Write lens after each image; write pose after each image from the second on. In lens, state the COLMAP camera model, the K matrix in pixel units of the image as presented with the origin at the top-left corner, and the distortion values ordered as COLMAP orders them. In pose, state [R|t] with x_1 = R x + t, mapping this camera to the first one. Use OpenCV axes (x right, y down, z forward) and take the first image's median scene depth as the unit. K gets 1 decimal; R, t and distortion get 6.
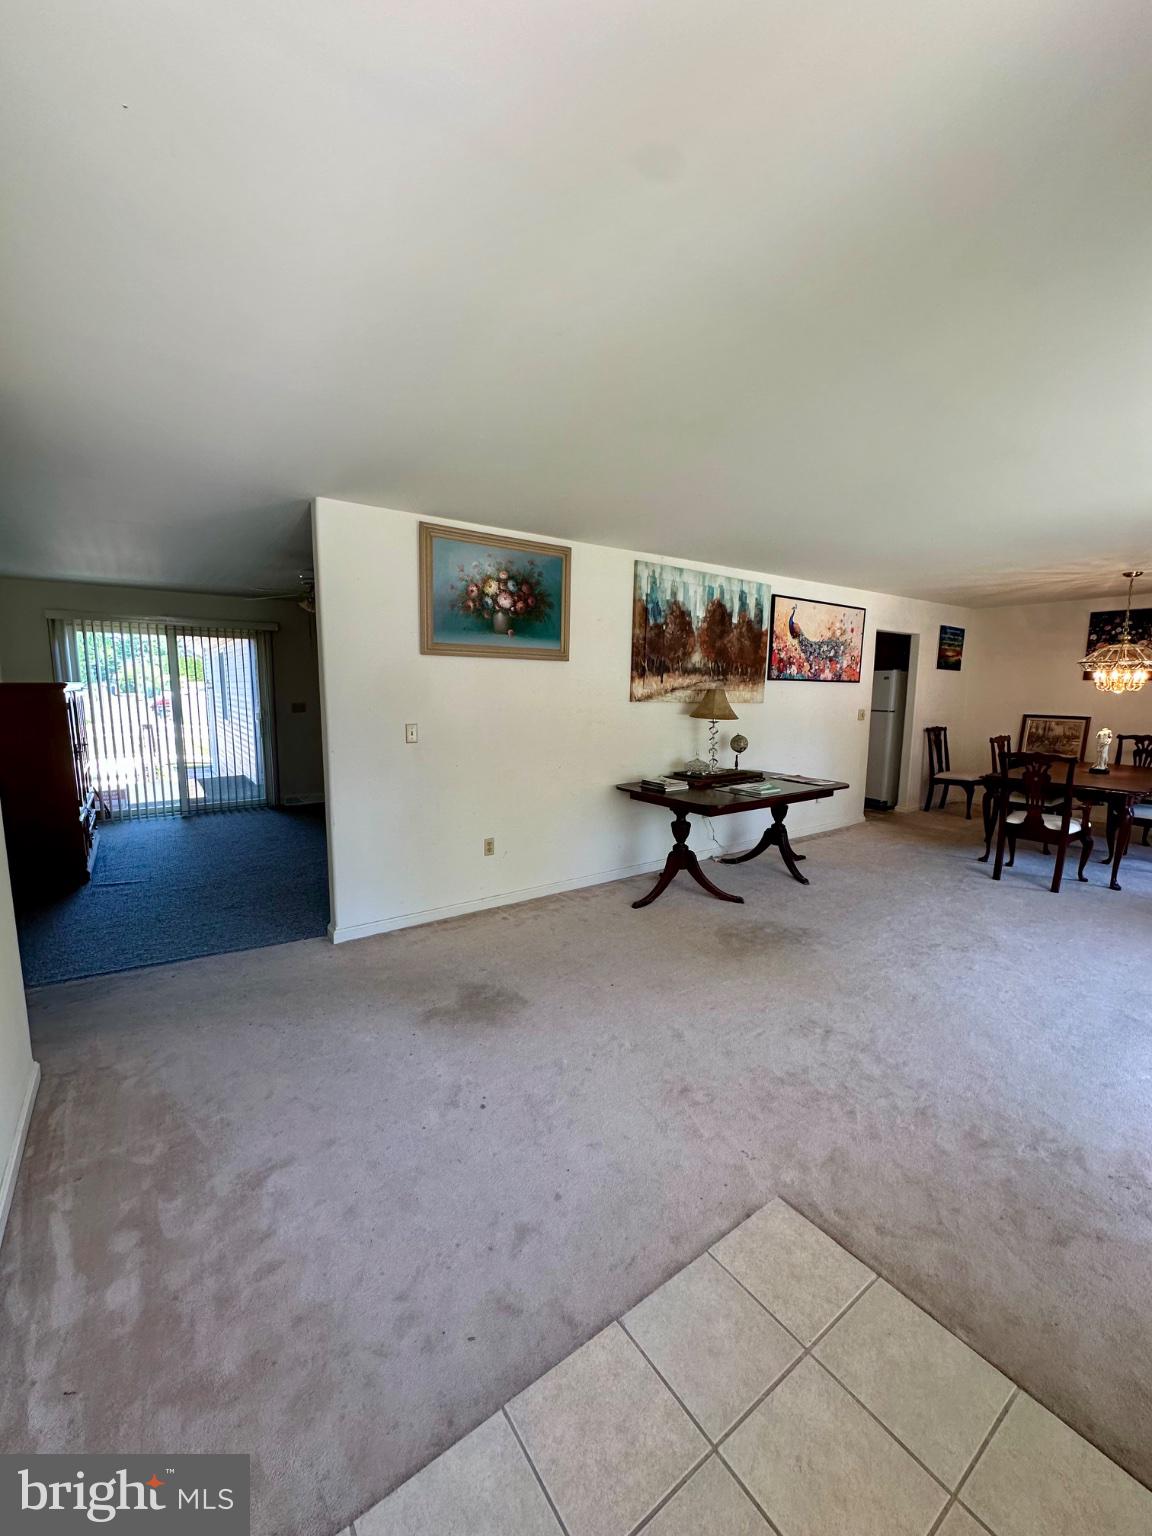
lens RADIAL K [[605.3, 0, 570.6], [0, 605.3, 767.3], [0, 0, 1]] dist [0.000812, 0.000764]
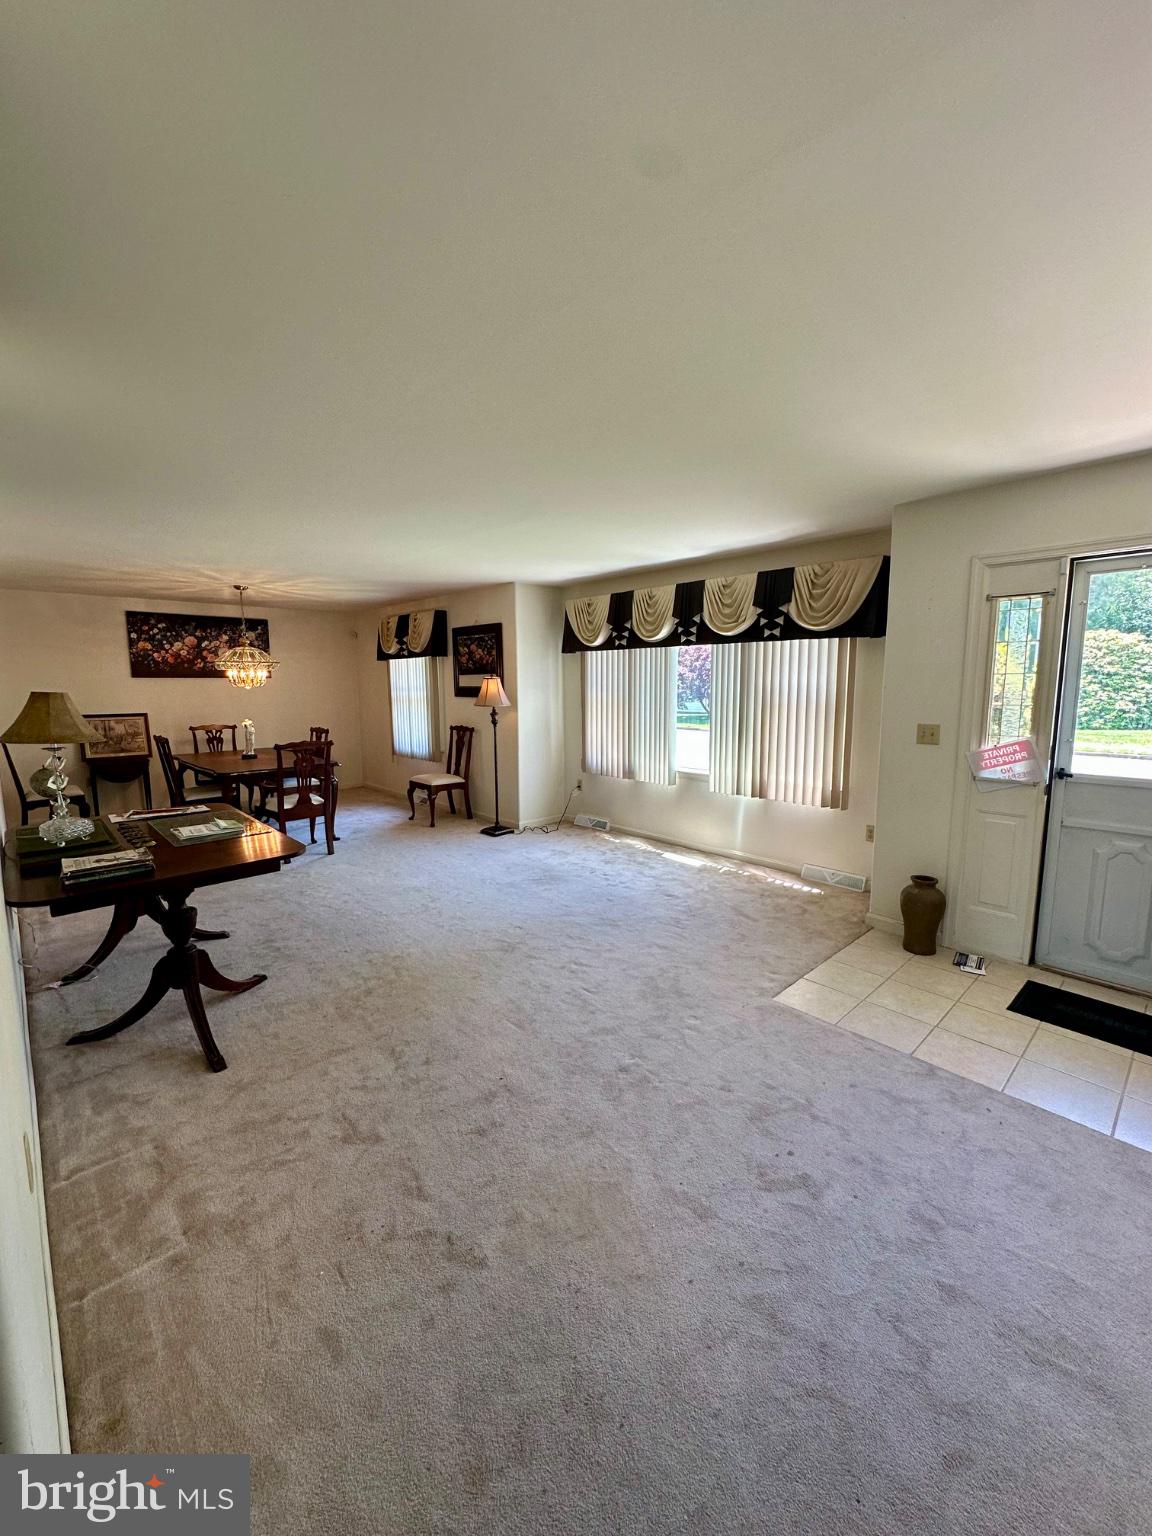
lens RADIAL K [[605.3, 0, 587.5], [0, 605.3, 765.8], [0, 0, 1]] dist [0.000812, 0.000764]
pose [[-0.130469, -0.143110, 0.981070, -0.411757], [0.142288, 0.976581, 0.161378, -0.084404], [-0.981189, 0.160649, -0.107050, 0.593204]]
